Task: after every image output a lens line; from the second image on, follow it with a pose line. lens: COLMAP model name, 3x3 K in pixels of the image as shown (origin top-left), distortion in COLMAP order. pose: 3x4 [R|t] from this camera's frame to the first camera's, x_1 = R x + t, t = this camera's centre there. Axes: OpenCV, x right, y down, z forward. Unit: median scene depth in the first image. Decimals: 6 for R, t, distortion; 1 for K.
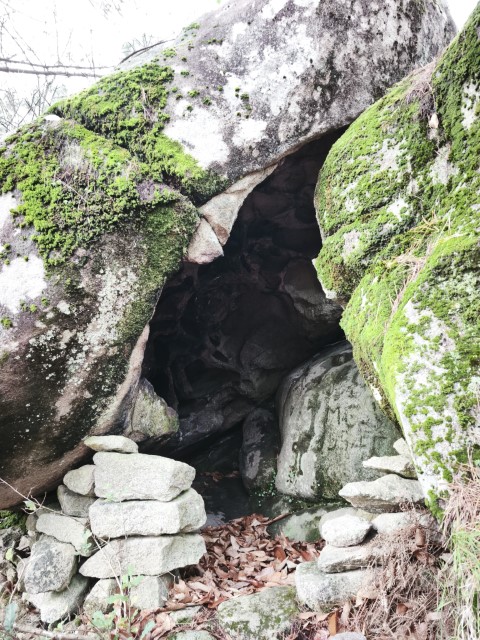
lens RADIAL K [[430.0, 0, 240.1], [0, 430.0, 320.6], [0, 0, 1]] dist [0.024389, 0.000490]
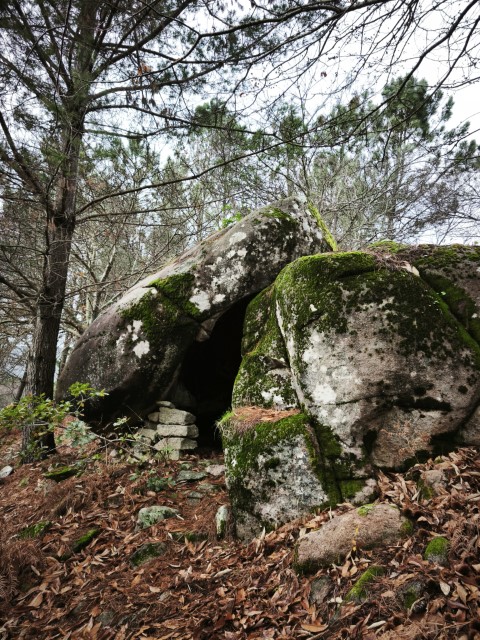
lens RADIAL K [[430.0, 0, 240.1], [0, 430.0, 319.9], [0, 0, 1]] dist [0.024389, 0.000490]
pose [[0.989926, 0.058704, -0.128843, 0.532124], [-0.060192, 0.998157, -0.007685, -0.276541], [0.128154, 0.015362, 0.991635, -1.801231]]
